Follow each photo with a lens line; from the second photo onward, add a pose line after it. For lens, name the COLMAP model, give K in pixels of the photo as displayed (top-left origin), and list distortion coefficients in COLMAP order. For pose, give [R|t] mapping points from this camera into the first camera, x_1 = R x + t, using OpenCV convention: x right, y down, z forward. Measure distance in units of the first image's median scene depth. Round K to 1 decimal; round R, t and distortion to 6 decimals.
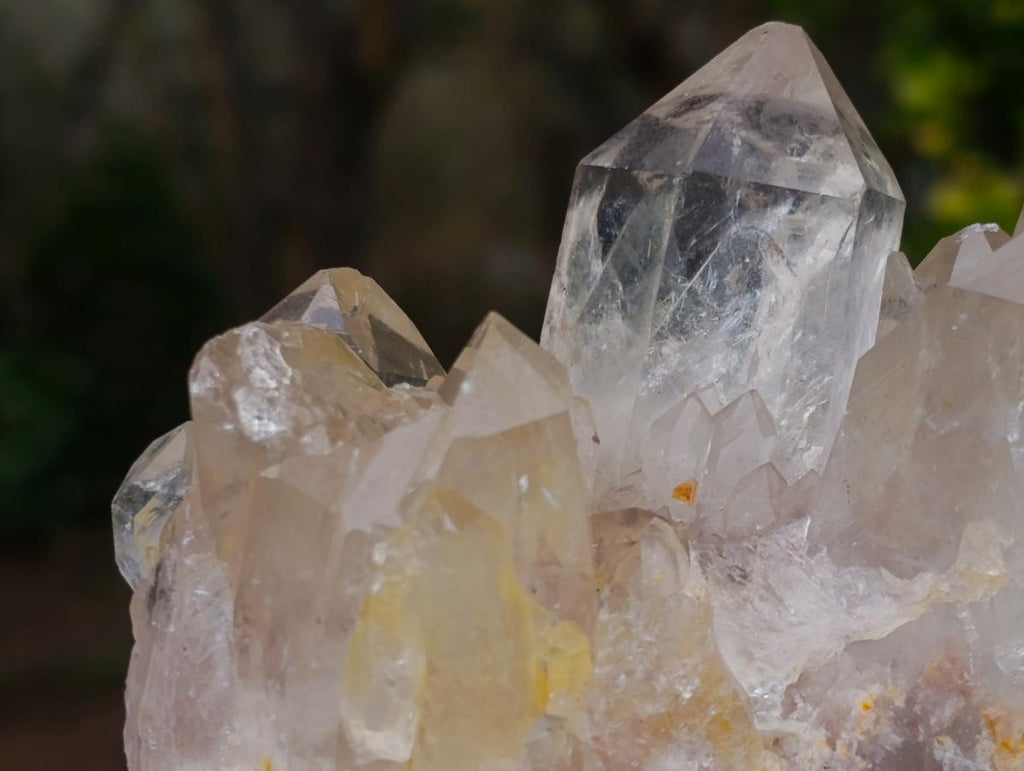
lens RADIAL K [[2844.9, 0, 512.0], [0, 2844.9, 385.5], [0, 0, 1]] dist [0.252931, -1.054199]
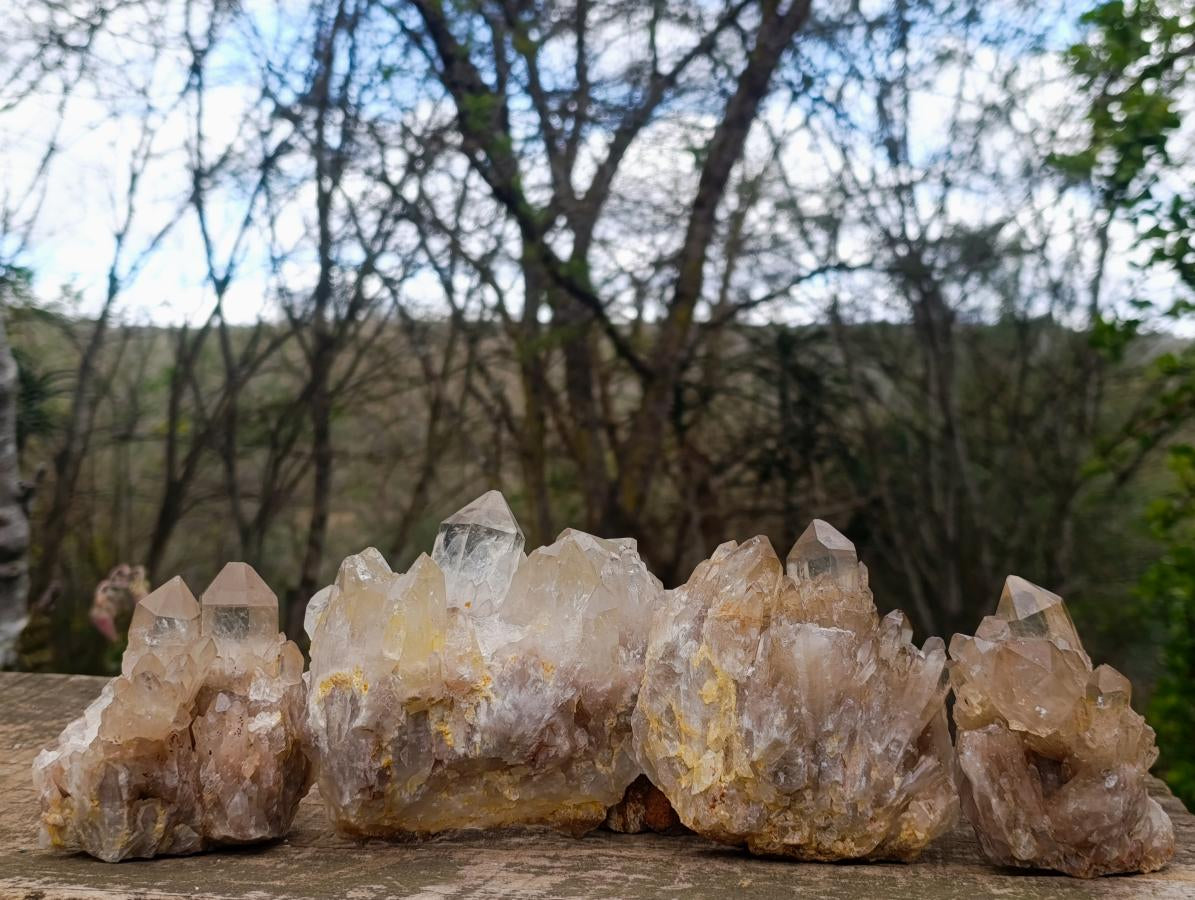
lens RADIAL K [[1673.1, 0, 621.8], [0, 1673.1, 452.8], [0, 0, 1]] dist [0.149657, -0.669371]
pose [[0.971702, 0.080661, 0.222013, -0.263417], [-0.028286, 0.972861, -0.229656, 0.360874], [-0.234512, 0.216878, 0.947612, -1.274702]]
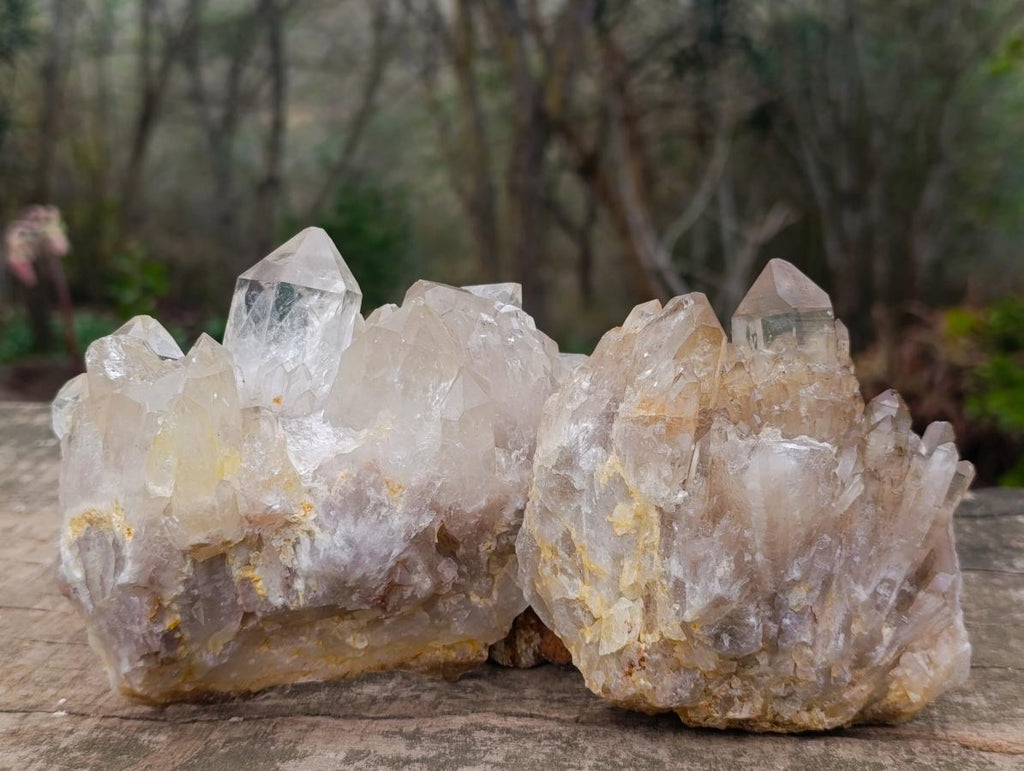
lens RADIAL K [[1433.7, 0, 532.8], [0, 1433.7, 387.9], [0, 0, 1]] dist [0.149657, -0.669371]
pose [[0.976403, 0.005792, 0.215879, 0.002745], [-0.006012, 0.999982, 0.000363, 0.024163], [-0.215873, -0.001652, 0.976420, -0.397216]]
